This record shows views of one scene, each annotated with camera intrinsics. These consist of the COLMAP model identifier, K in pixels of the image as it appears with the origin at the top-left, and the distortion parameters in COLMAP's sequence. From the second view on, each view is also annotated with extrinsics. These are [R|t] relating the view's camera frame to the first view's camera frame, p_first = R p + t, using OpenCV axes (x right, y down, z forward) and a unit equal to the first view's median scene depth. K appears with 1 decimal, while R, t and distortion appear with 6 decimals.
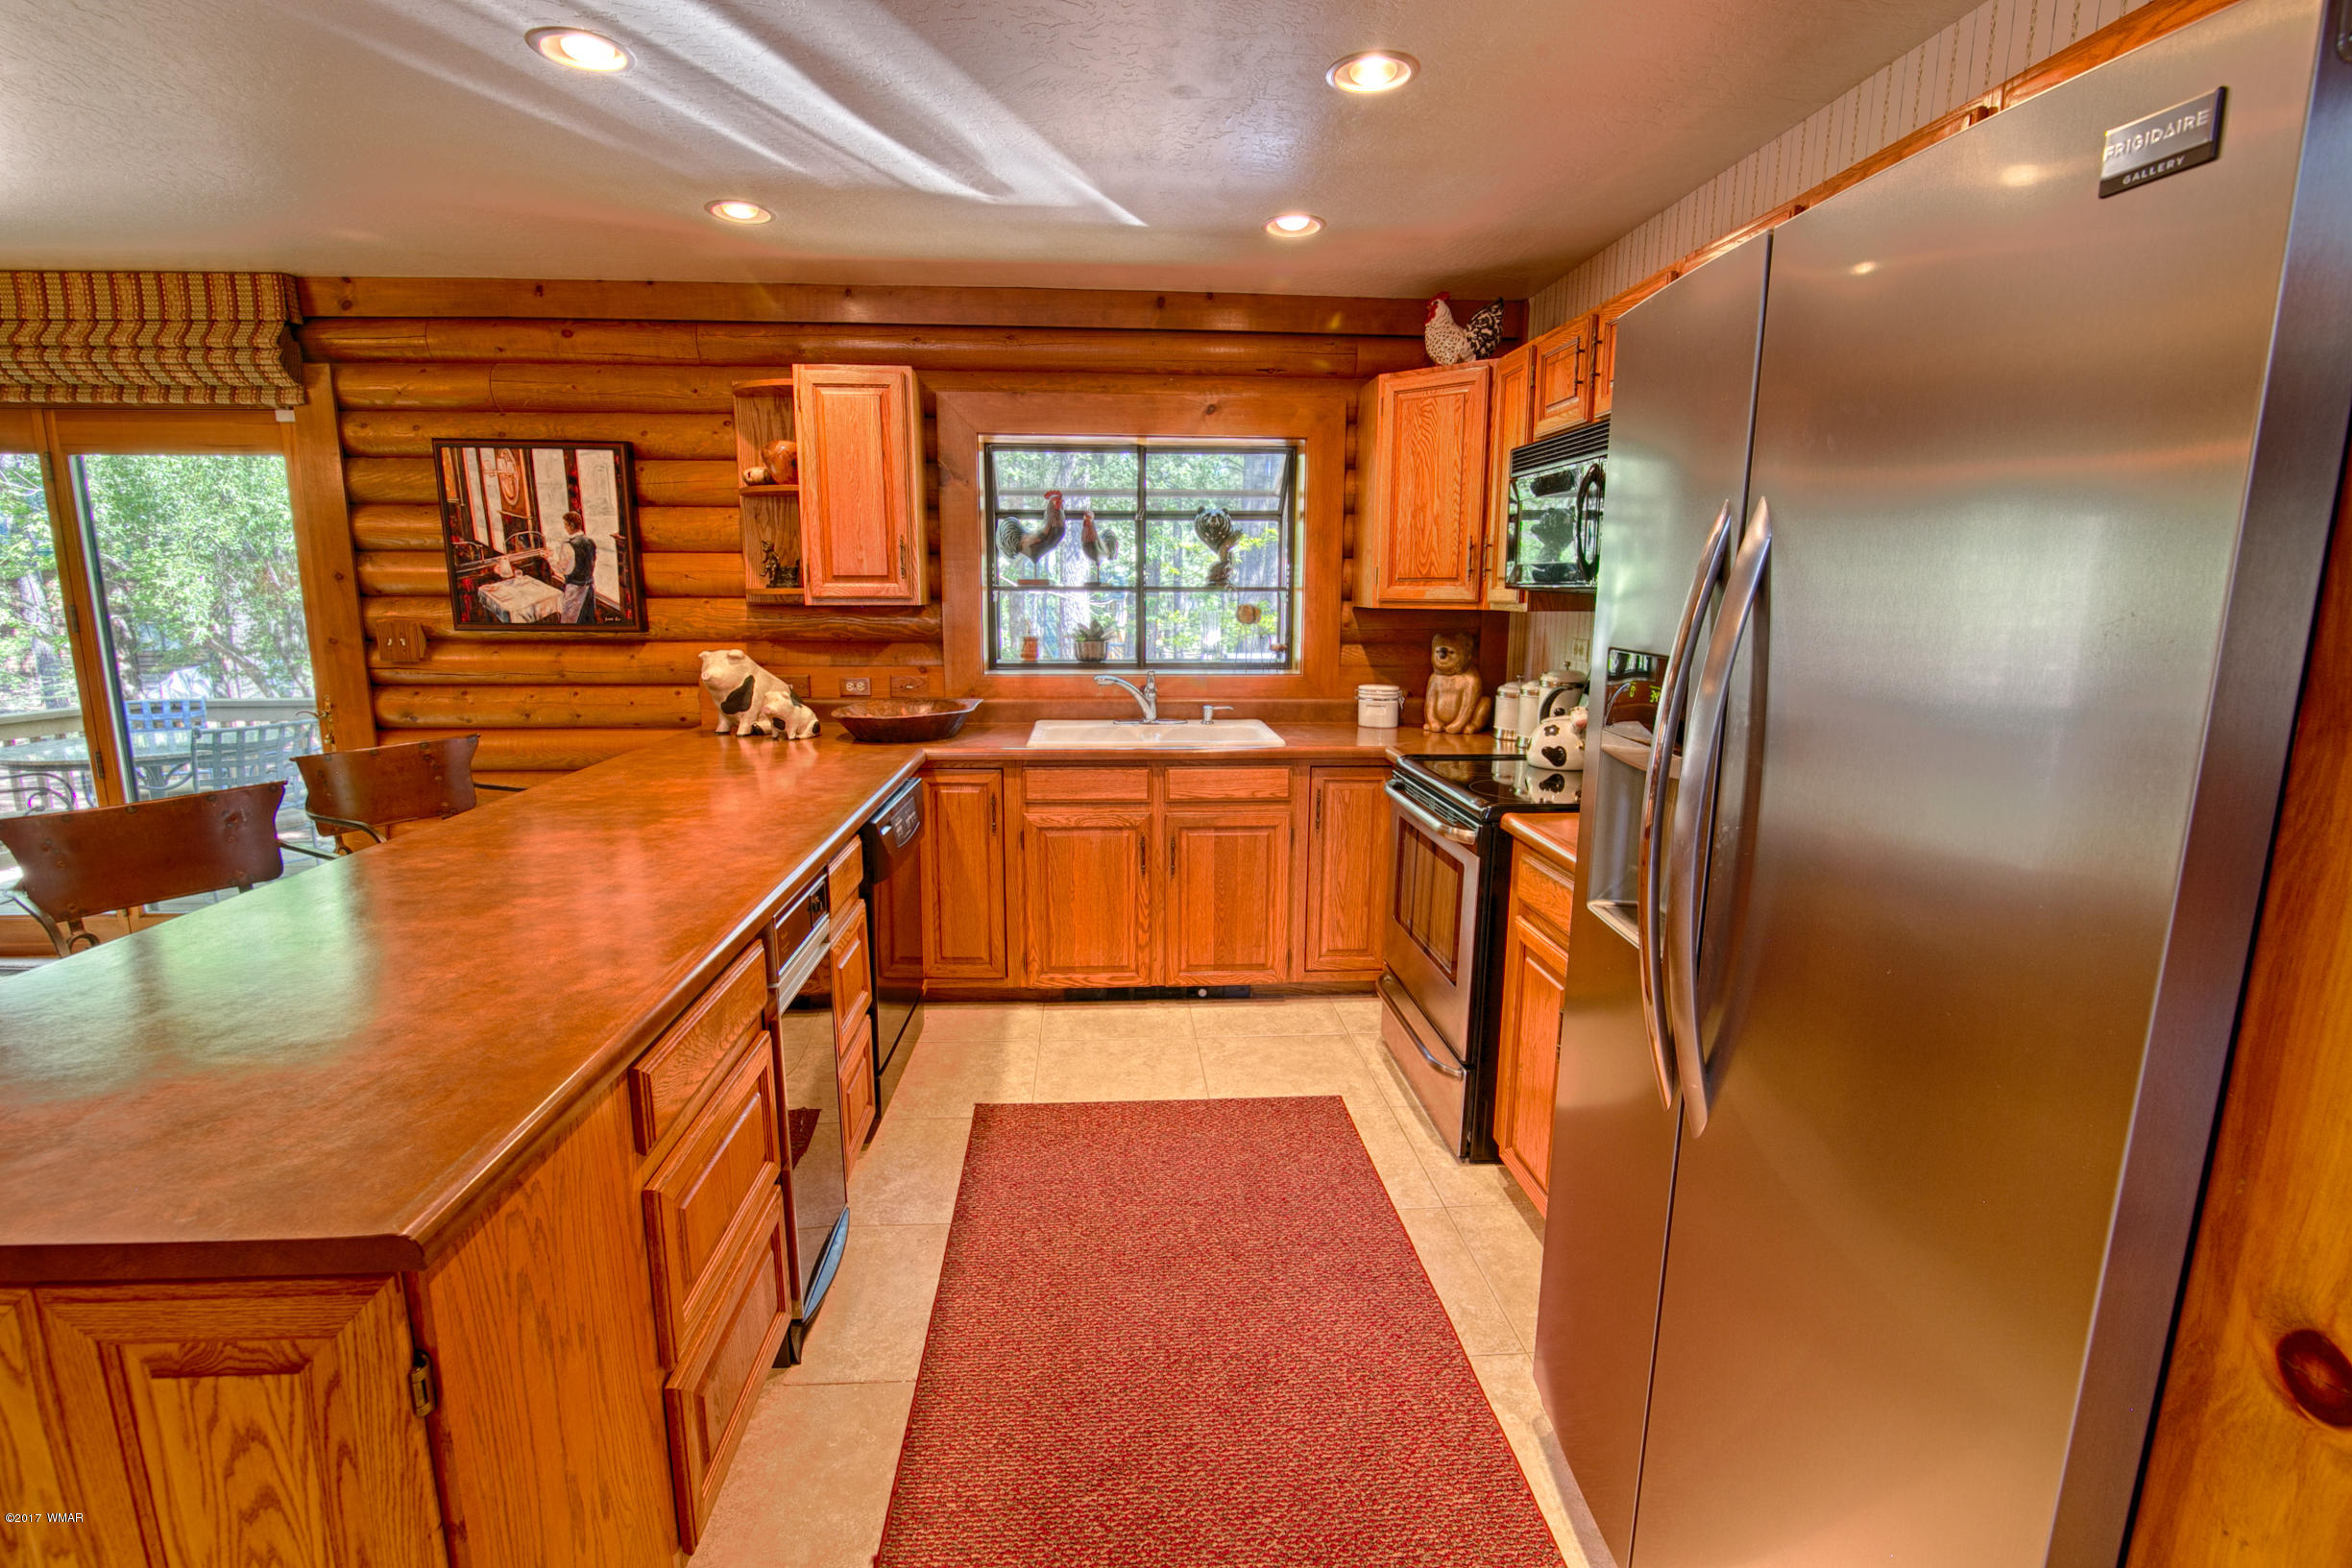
lens RADIAL K [[1089.1, 0, 1158.1], [0, 1089.1, 786.0], [0, 0, 1]] dist [-0.017321, 0.001723]
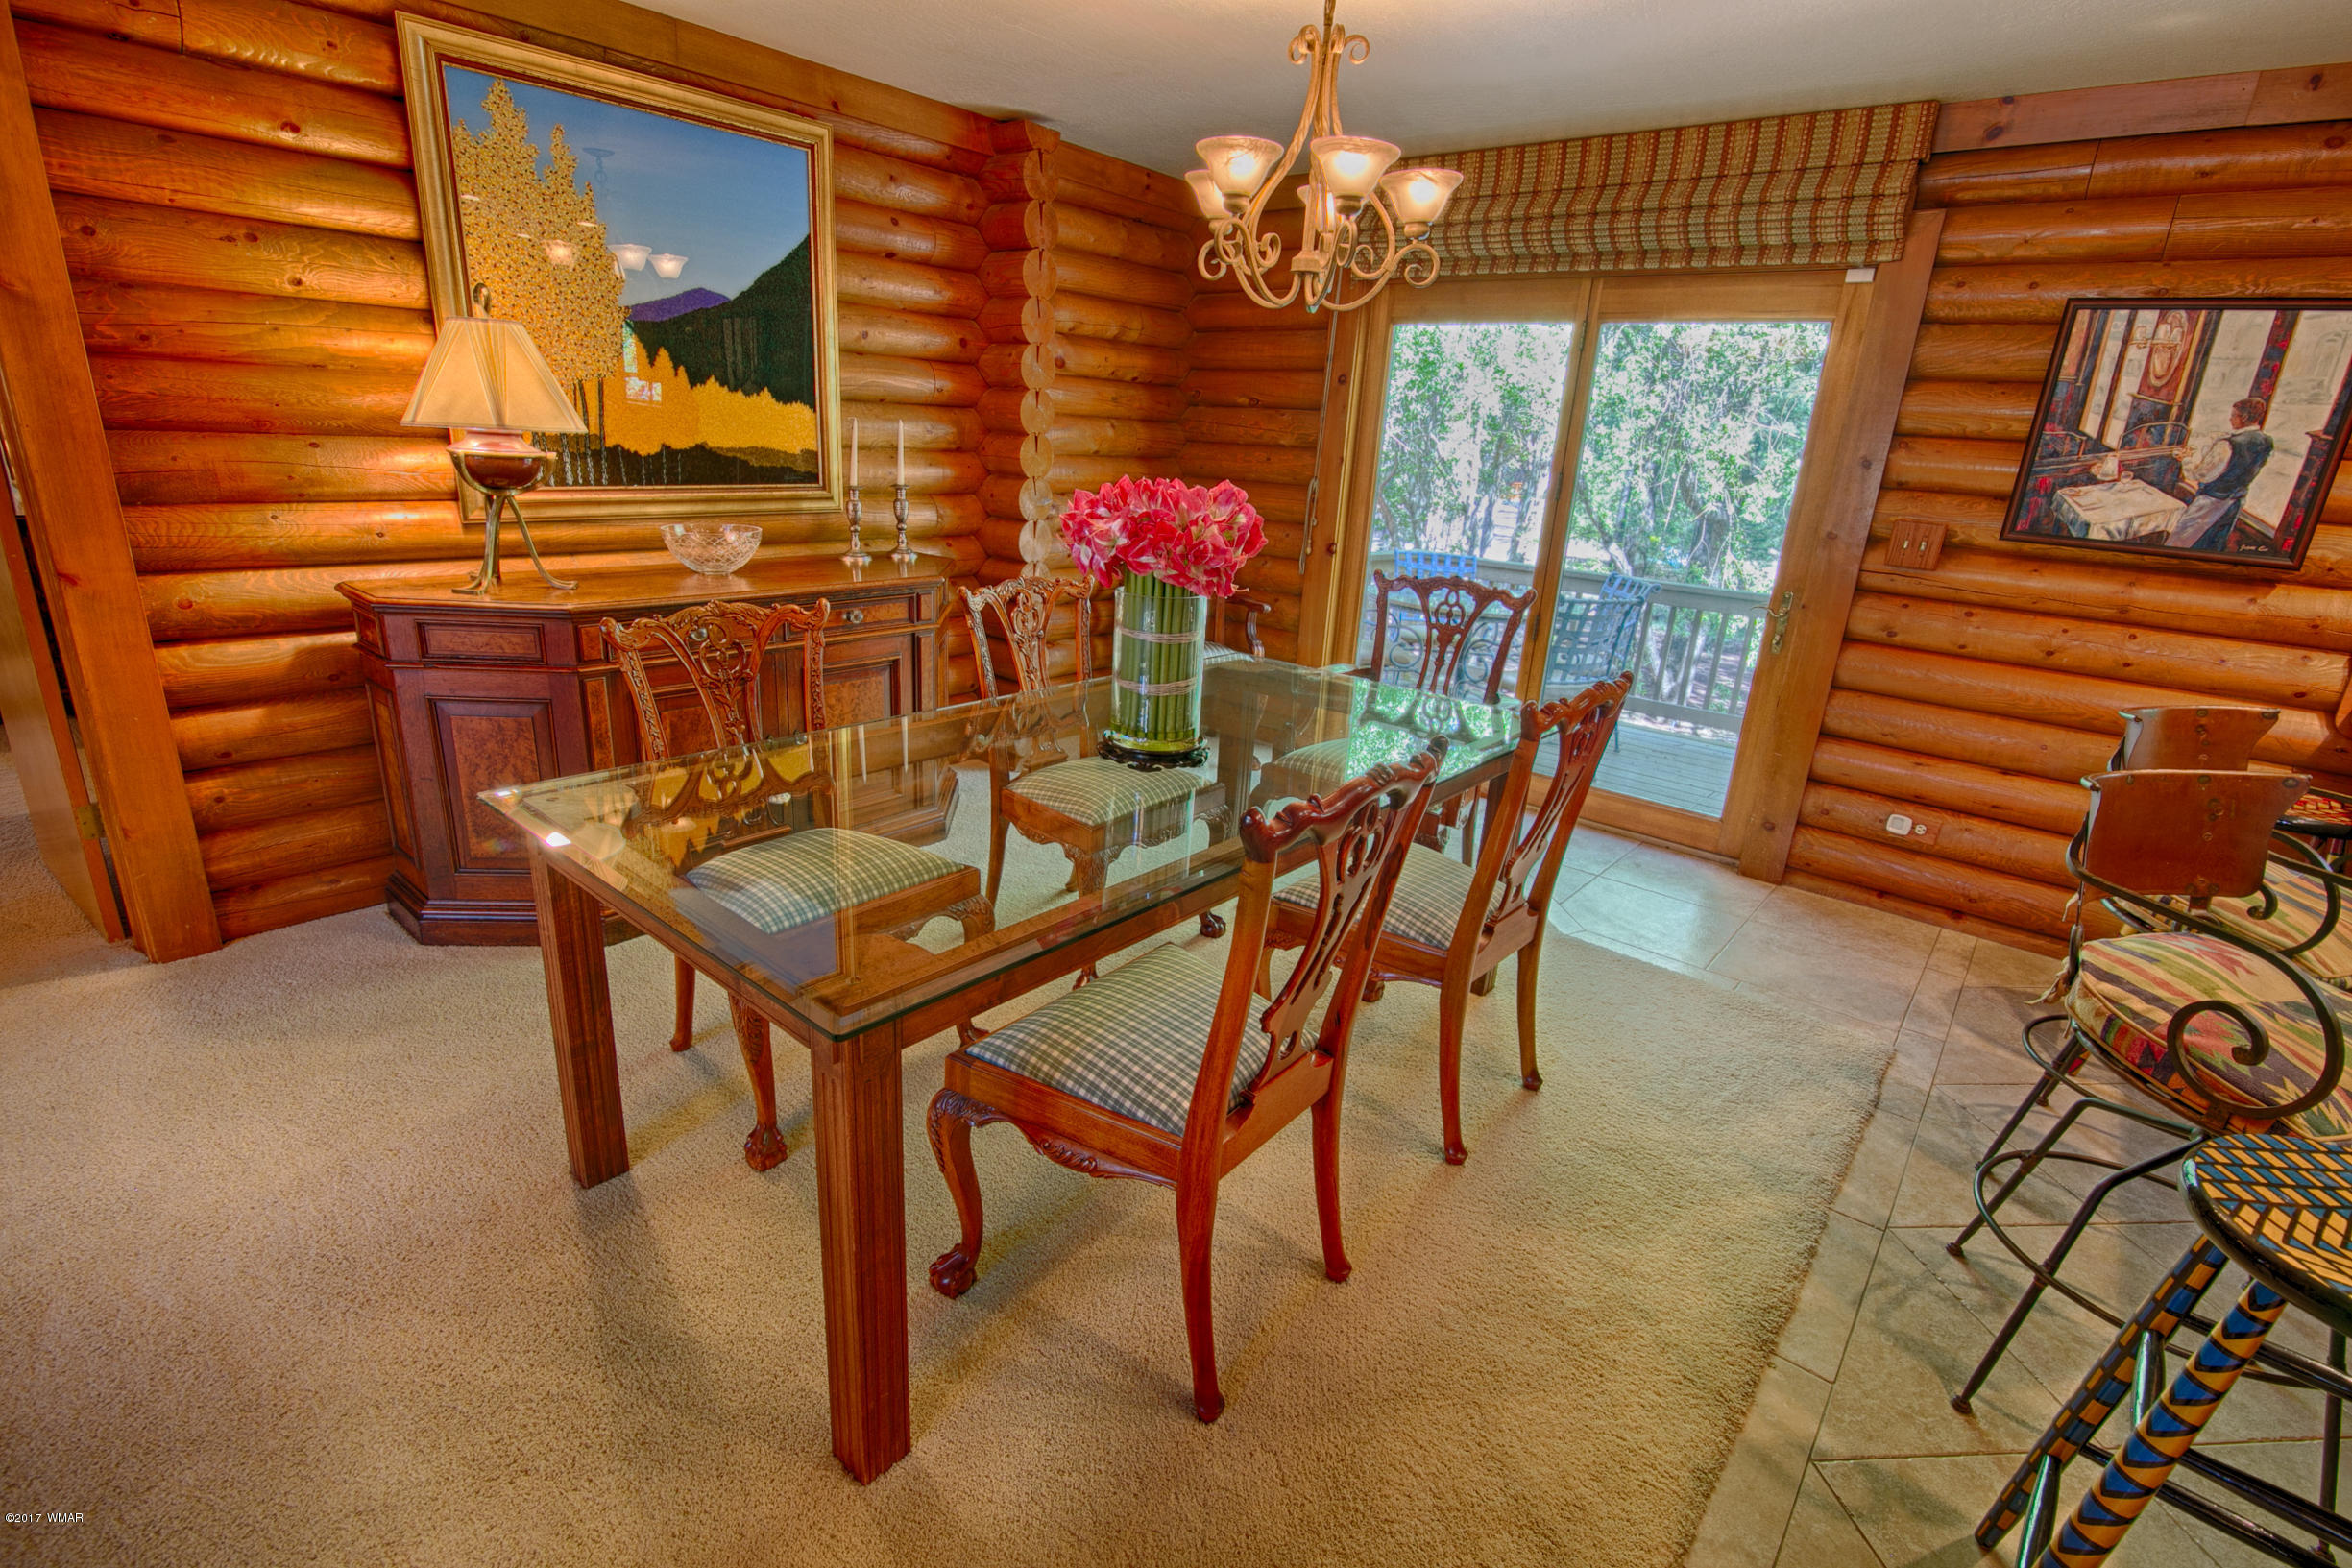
lens RADIAL K [[1089.1, 0, 1173.9], [0, 1089.1, 788.0], [0, 0, 1]] dist [-0.017321, 0.001723]
pose [[0.724944, 0.250391, -0.641685, -0.541932], [-0.177858, 0.968043, 0.176803, 0.007011], [0.665449, -0.014043, 0.746311, -0.042270]]
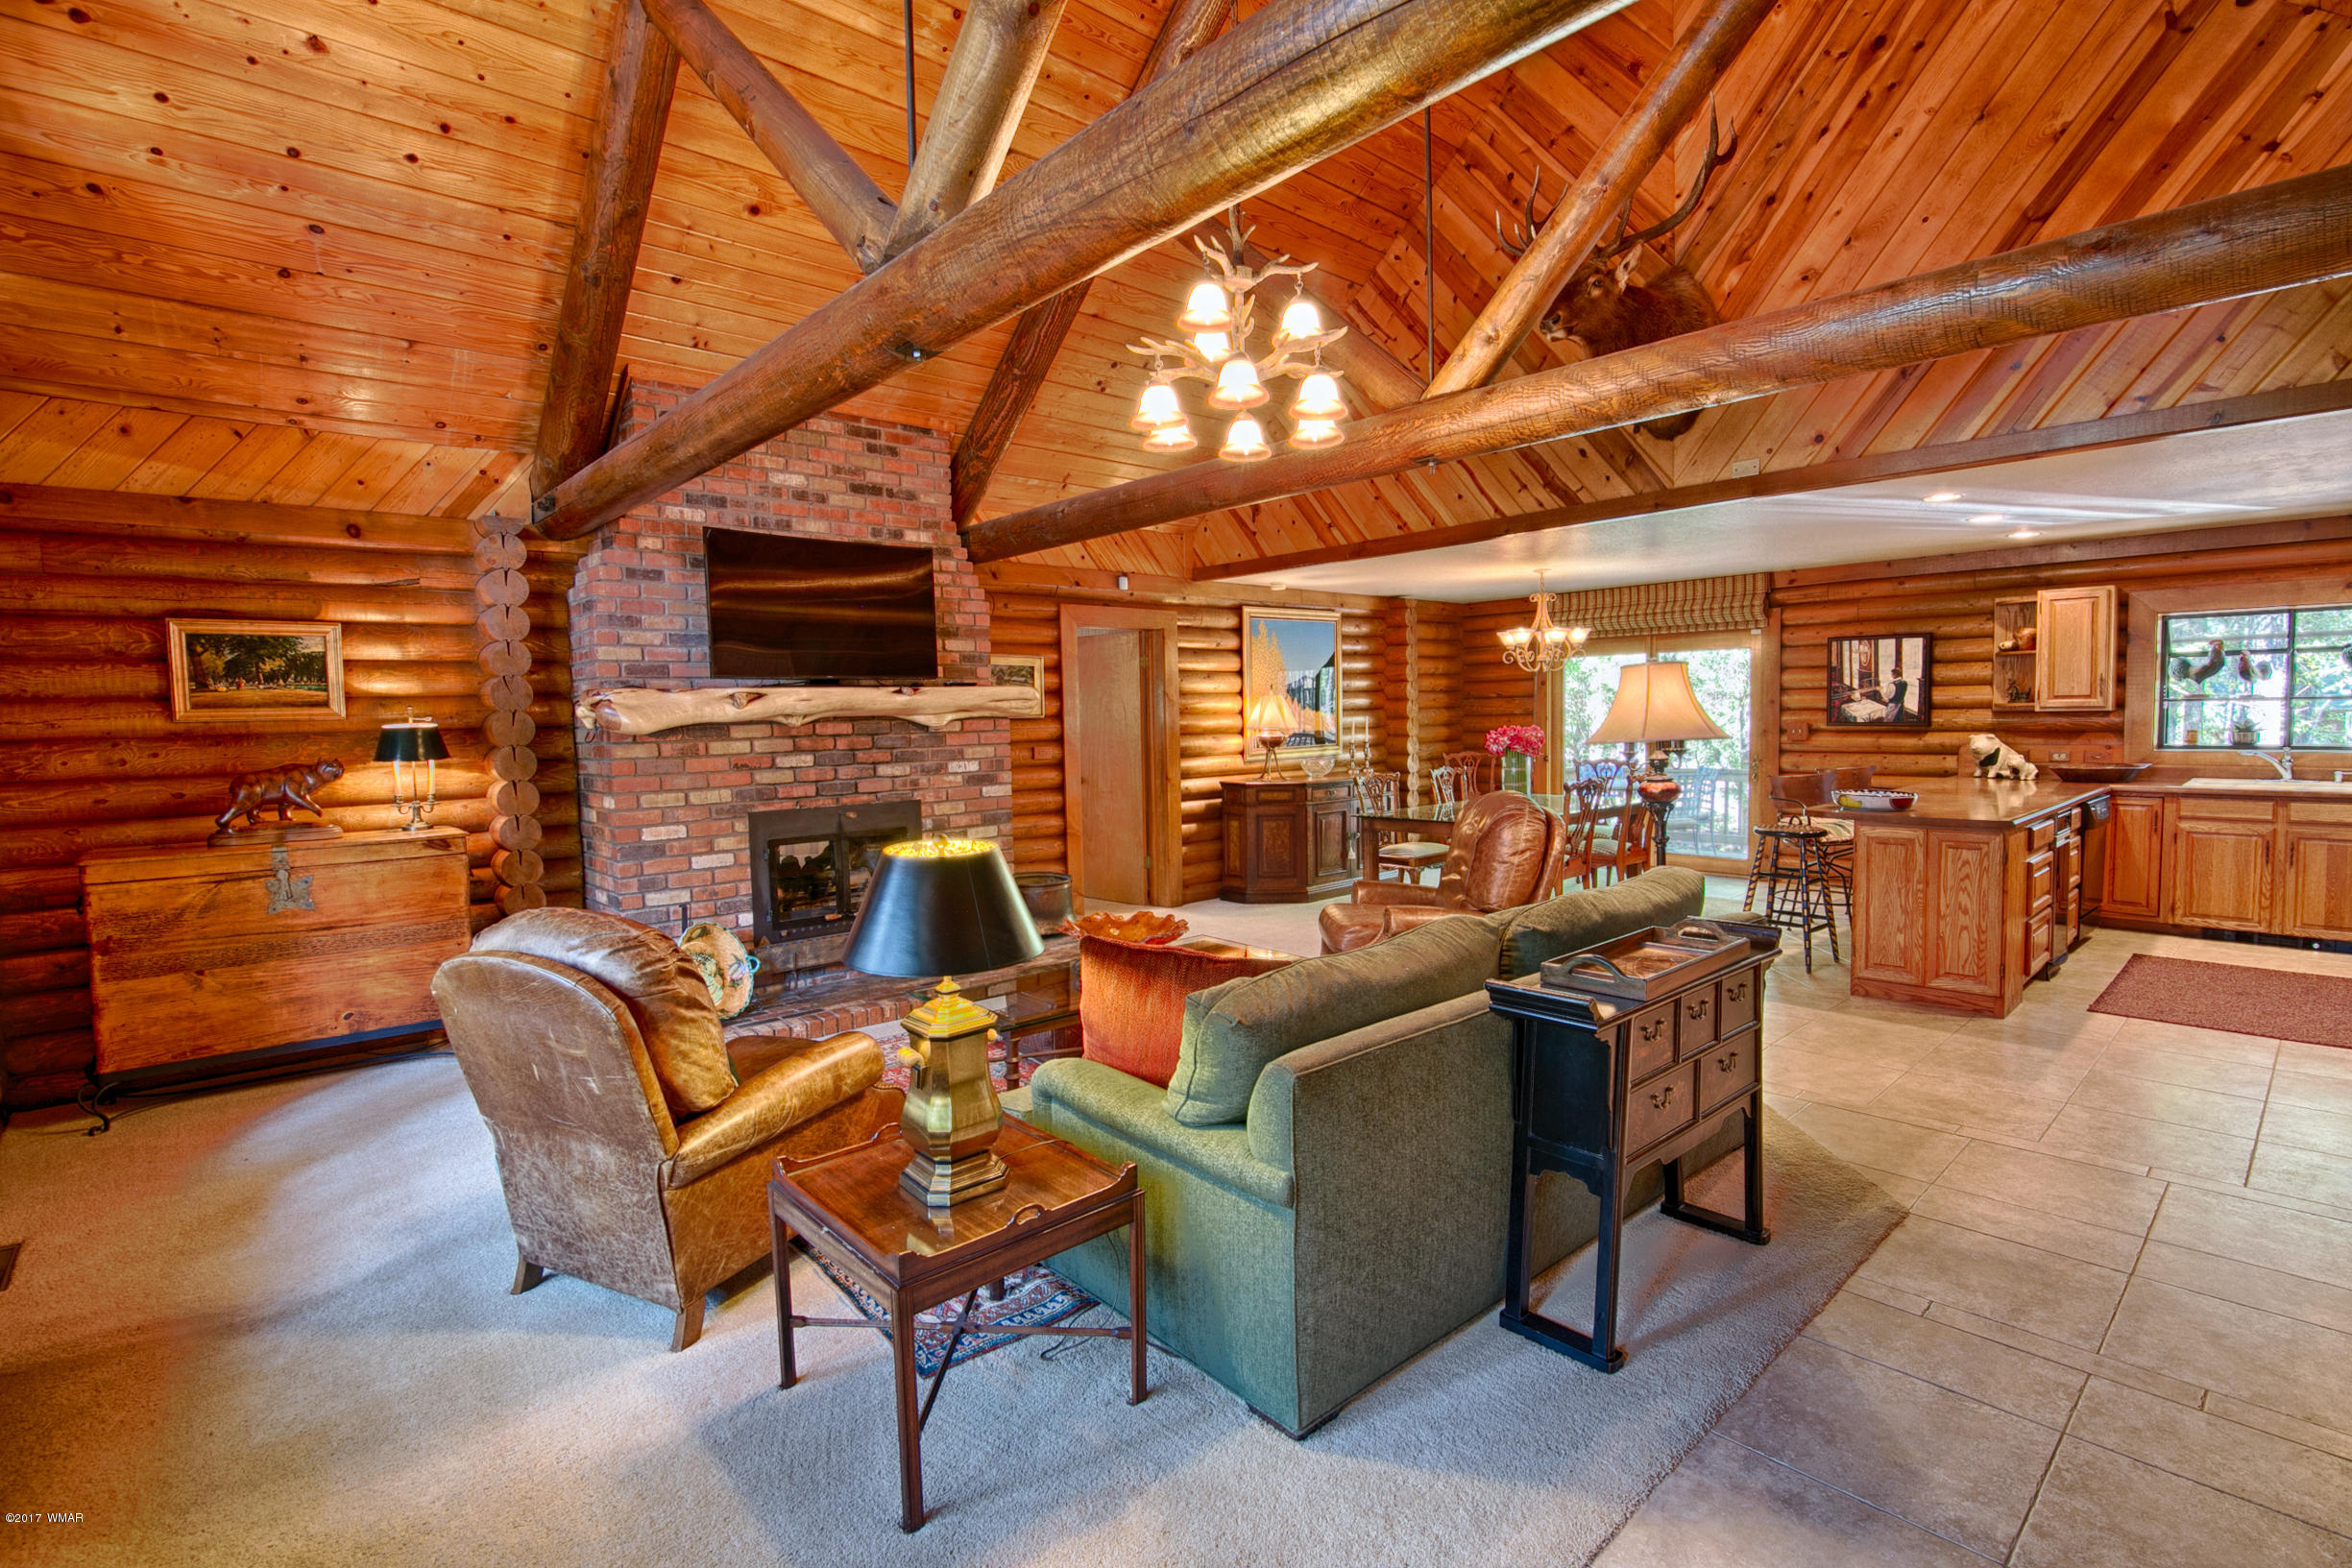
lens RADIAL K [[1089.1, 0, 1178.6], [0, 1089.1, 785.2], [0, 0, 1]] dist [-0.017321, 0.001723]
pose [[0.627061, 0.033909, -0.778231, 0.207534], [-0.115958, 0.991984, -0.050211, 0.227786], [0.770291, 0.121728, 0.625967, -1.305652]]
